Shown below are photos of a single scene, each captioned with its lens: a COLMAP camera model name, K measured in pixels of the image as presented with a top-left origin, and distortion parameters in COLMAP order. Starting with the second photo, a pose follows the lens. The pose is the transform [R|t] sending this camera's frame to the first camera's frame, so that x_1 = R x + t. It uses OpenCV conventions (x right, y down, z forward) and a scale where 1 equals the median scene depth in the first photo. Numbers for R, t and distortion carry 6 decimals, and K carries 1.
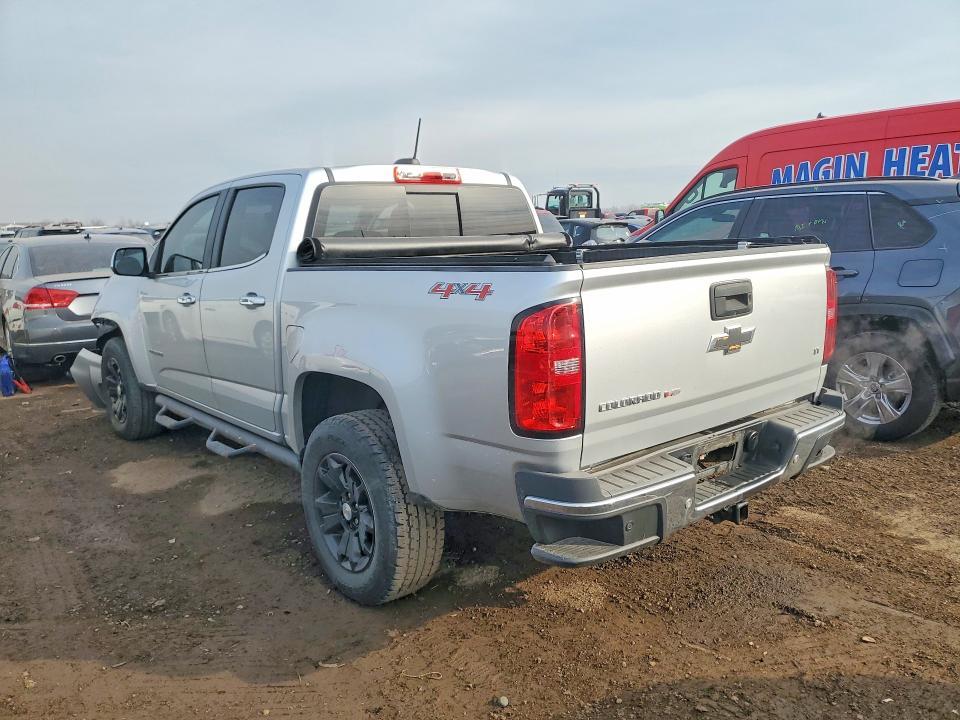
lens RADIAL K [[742.7, 0, 484.3], [0, 742.7, 356.4], [0, 0, 1]] dist [0.029678, -0.016308]
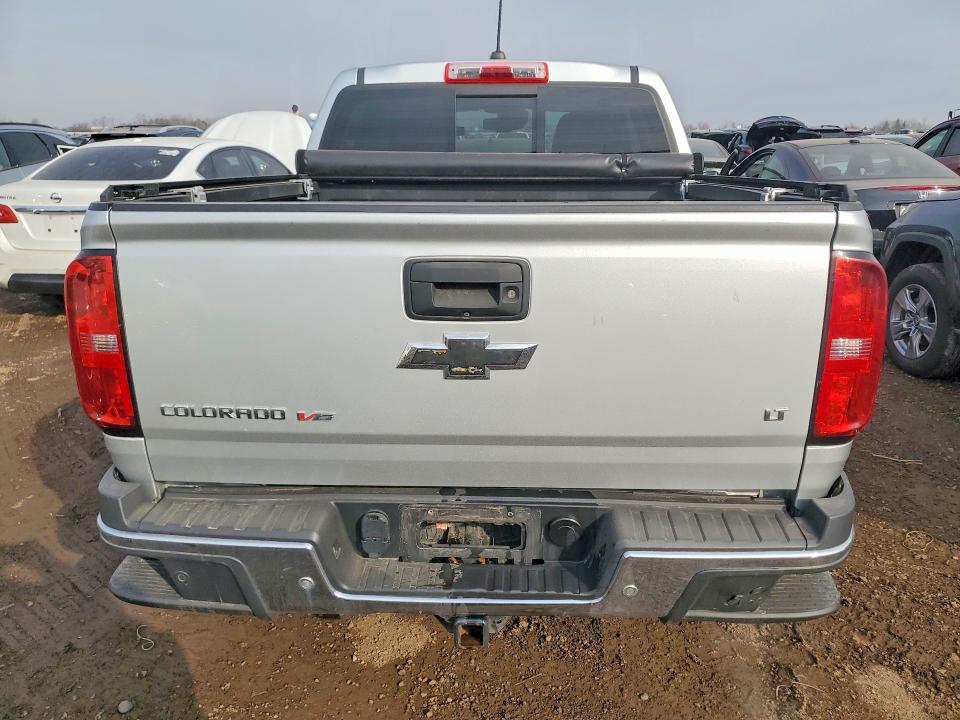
lens RADIAL K [[742.7, 0, 485.8], [0, 742.7, 360.8], [0, 0, 1]] dist [0.029678, -0.016308]
pose [[0.743660, 0.215106, -0.633008, 0.712431], [-0.131146, 0.975366, 0.177374, -0.124662], [0.655569, -0.048890, 0.753551, 0.567483]]
